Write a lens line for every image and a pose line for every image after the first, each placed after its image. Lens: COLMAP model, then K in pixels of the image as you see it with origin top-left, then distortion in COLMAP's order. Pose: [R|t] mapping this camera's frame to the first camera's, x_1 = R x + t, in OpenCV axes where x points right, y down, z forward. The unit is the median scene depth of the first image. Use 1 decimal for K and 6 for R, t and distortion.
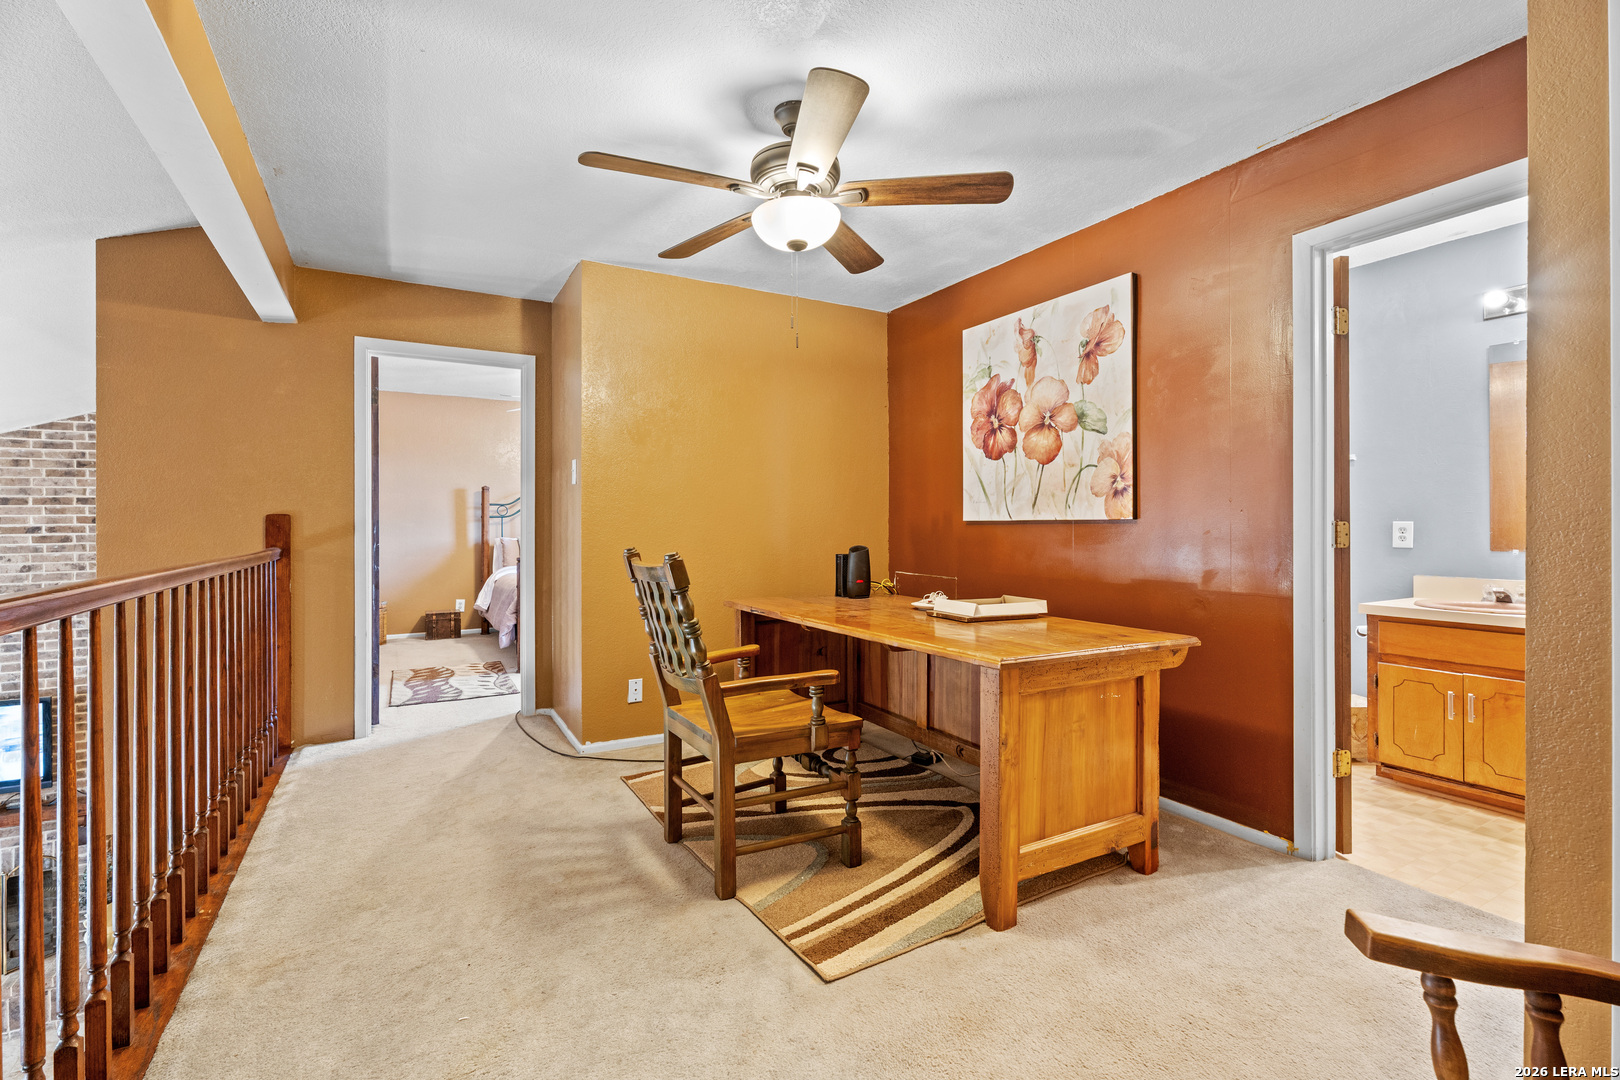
lens RADIAL K [[726.5, 0, 807.9], [0, 726.5, 528.7], [0, 0, 1]] dist [-0.001124, -0.000078]
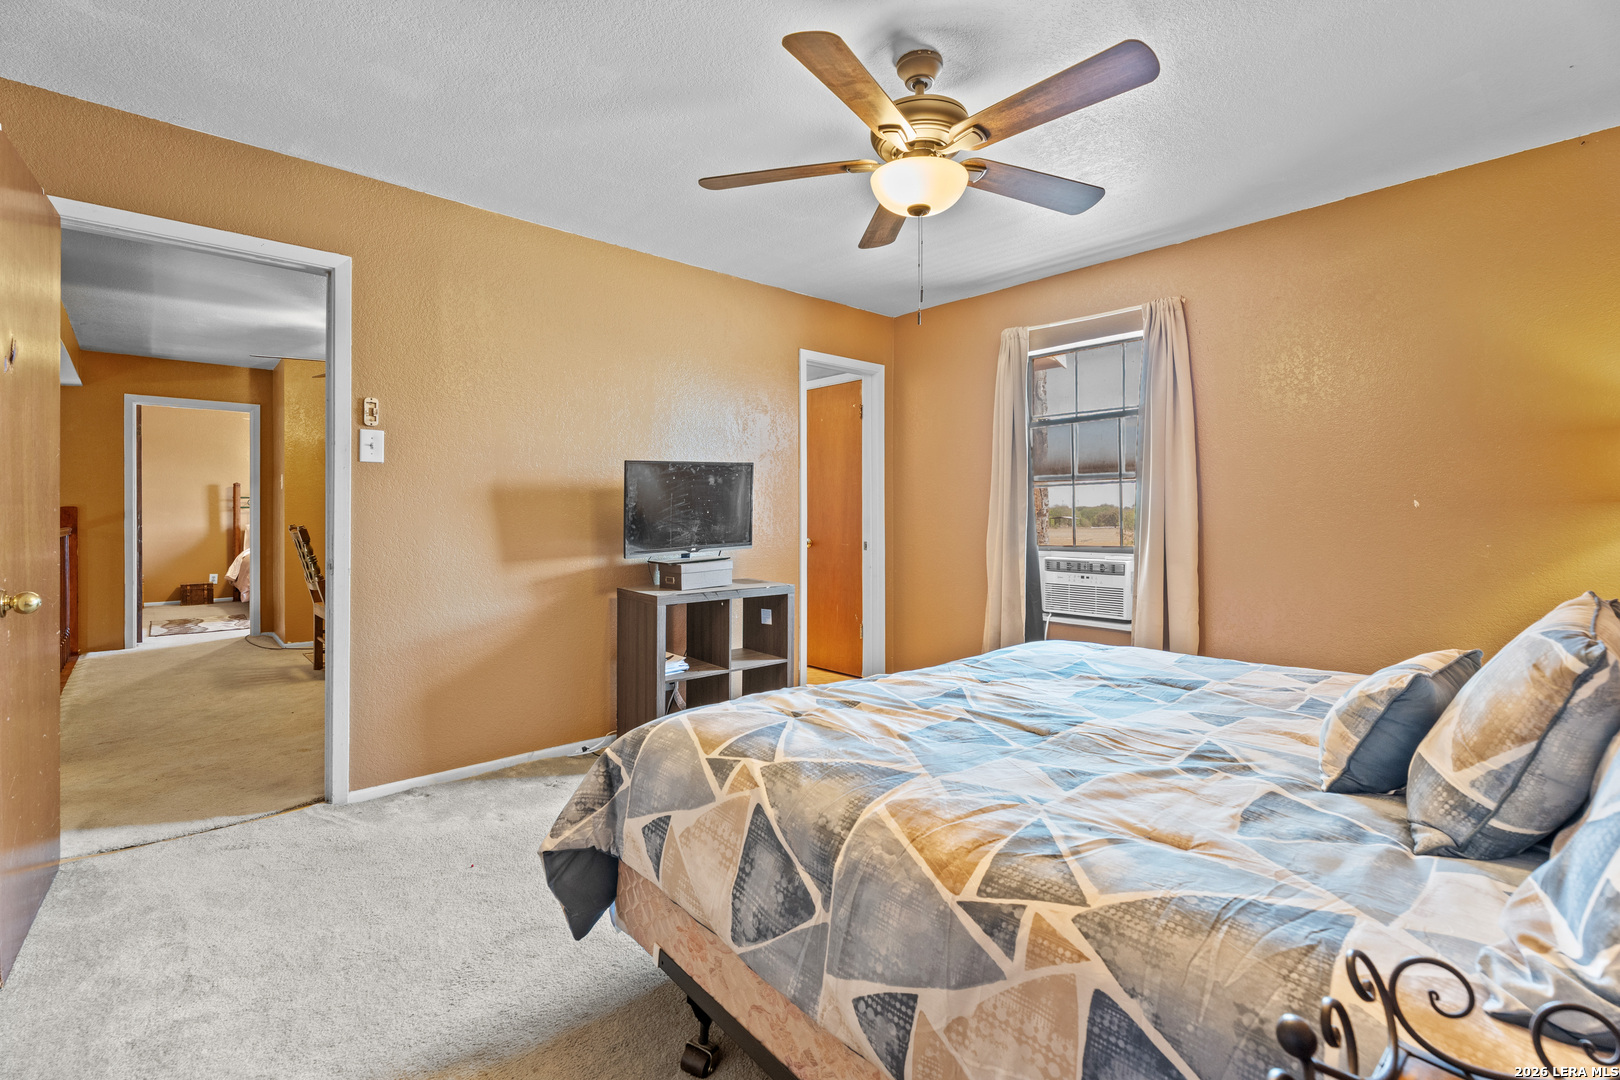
lens RADIAL K [[732.8, 0, 810.9], [0, 732.8, 515.0], [0, 0, 1]] dist [0.001078, 0.000212]
pose [[0.975845, -0.000931, 0.218462, 0.410651], [0.001605, 0.999994, -0.002912, 0.004592], [-0.218458, 0.003192, 0.975841, -0.749904]]
